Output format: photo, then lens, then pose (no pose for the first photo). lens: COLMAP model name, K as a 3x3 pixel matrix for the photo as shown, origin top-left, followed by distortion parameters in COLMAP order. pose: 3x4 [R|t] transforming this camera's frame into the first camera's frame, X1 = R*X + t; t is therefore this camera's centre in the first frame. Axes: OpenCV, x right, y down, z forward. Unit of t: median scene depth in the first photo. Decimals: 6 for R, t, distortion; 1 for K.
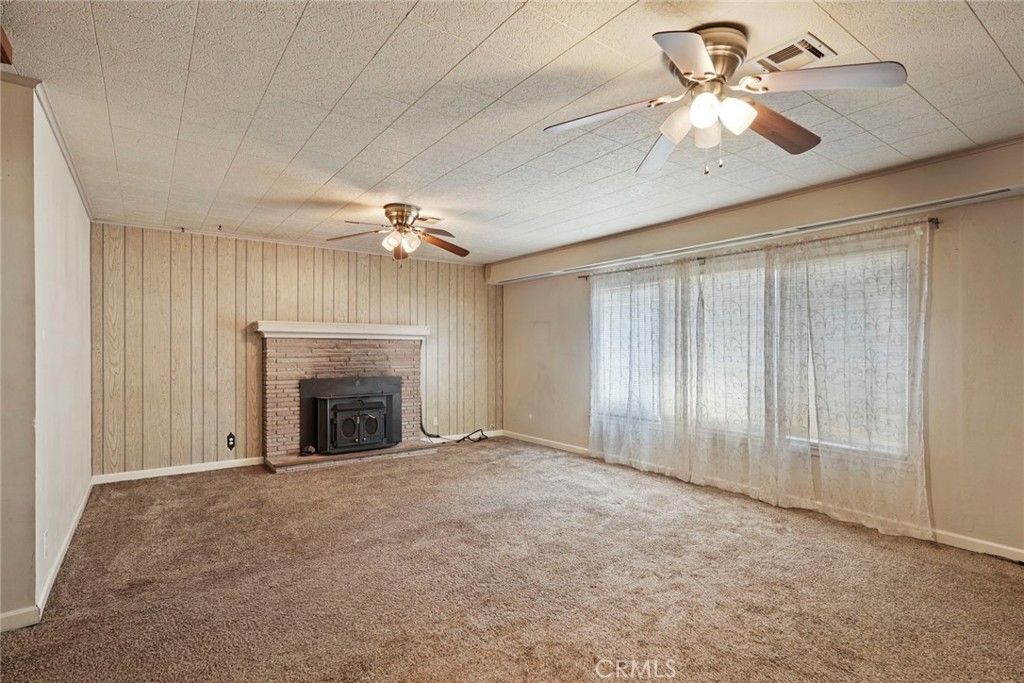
lens RADIAL K [[507.5, 0, 521.0], [0, 507.5, 347.4], [0, 0, 1]] dist [-0.003825, 0.000097]
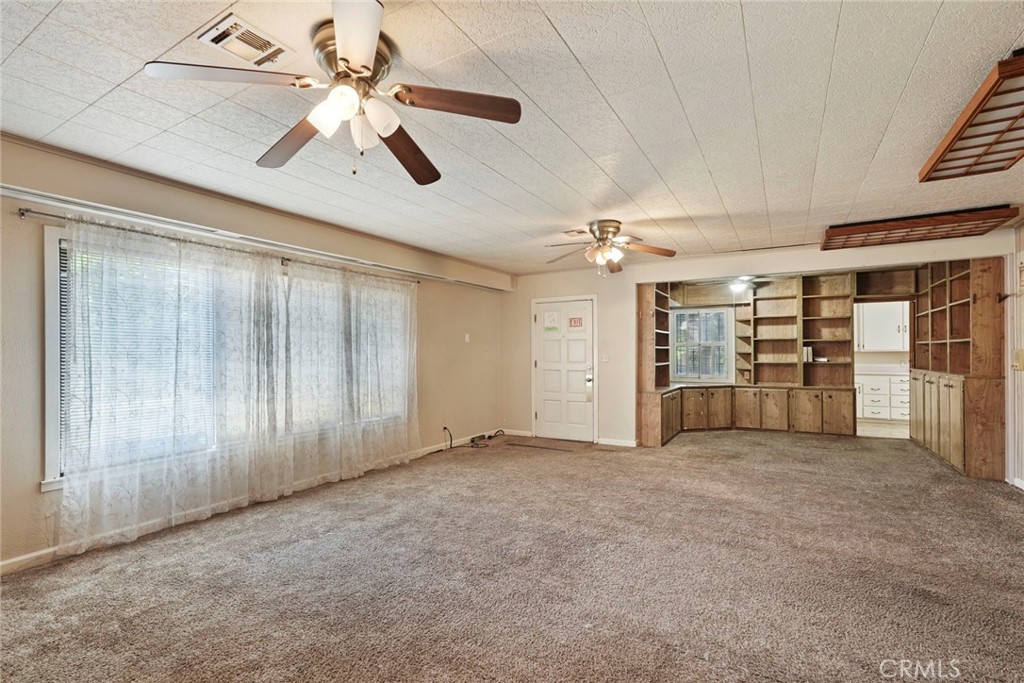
lens RADIAL K [[471.3, 0, 511.5], [0, 471.3, 351.7], [0, 0, 1]] dist [-0.000120, 0.000174]
pose [[-0.388271, -0.004608, 0.921534, -0.572294], [-0.003089, 0.999988, 0.003699, -0.004651], [-0.921540, -0.001410, -0.388281, 0.866741]]
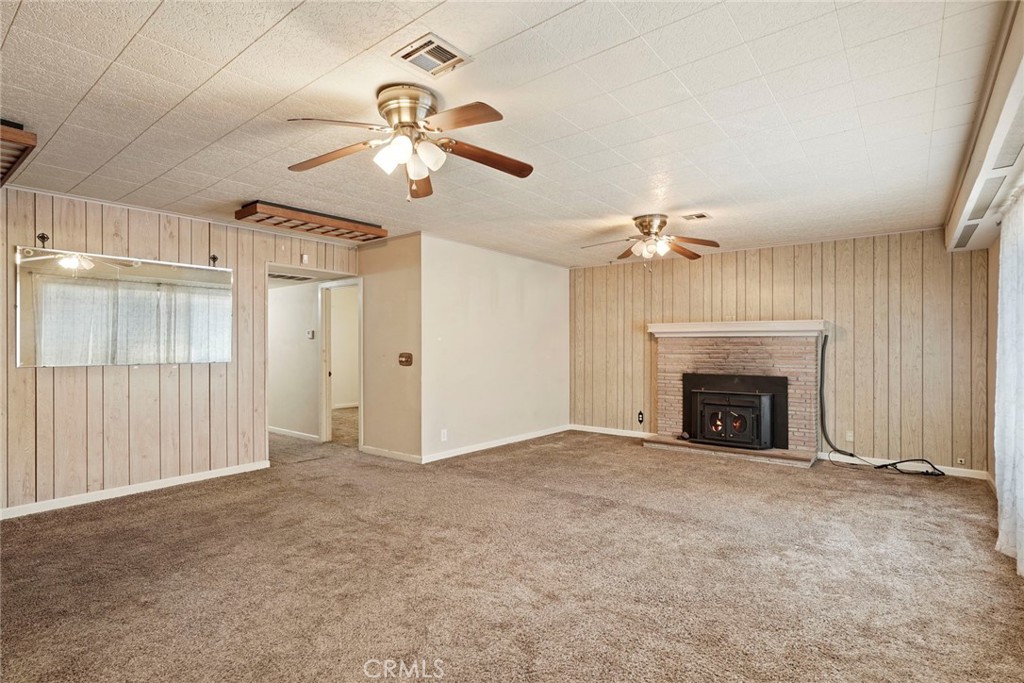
lens RADIAL K [[507.5, 0, 521.0], [0, 507.5, 347.4], [0, 0, 1]] dist [-0.003825, 0.000097]
pose [[0.272536, -0.000231, -0.962146, 0.610779], [-0.000502, 1.000000, -0.000382, 0.006035], [0.962145, 0.000587, 0.272536, 0.356096]]
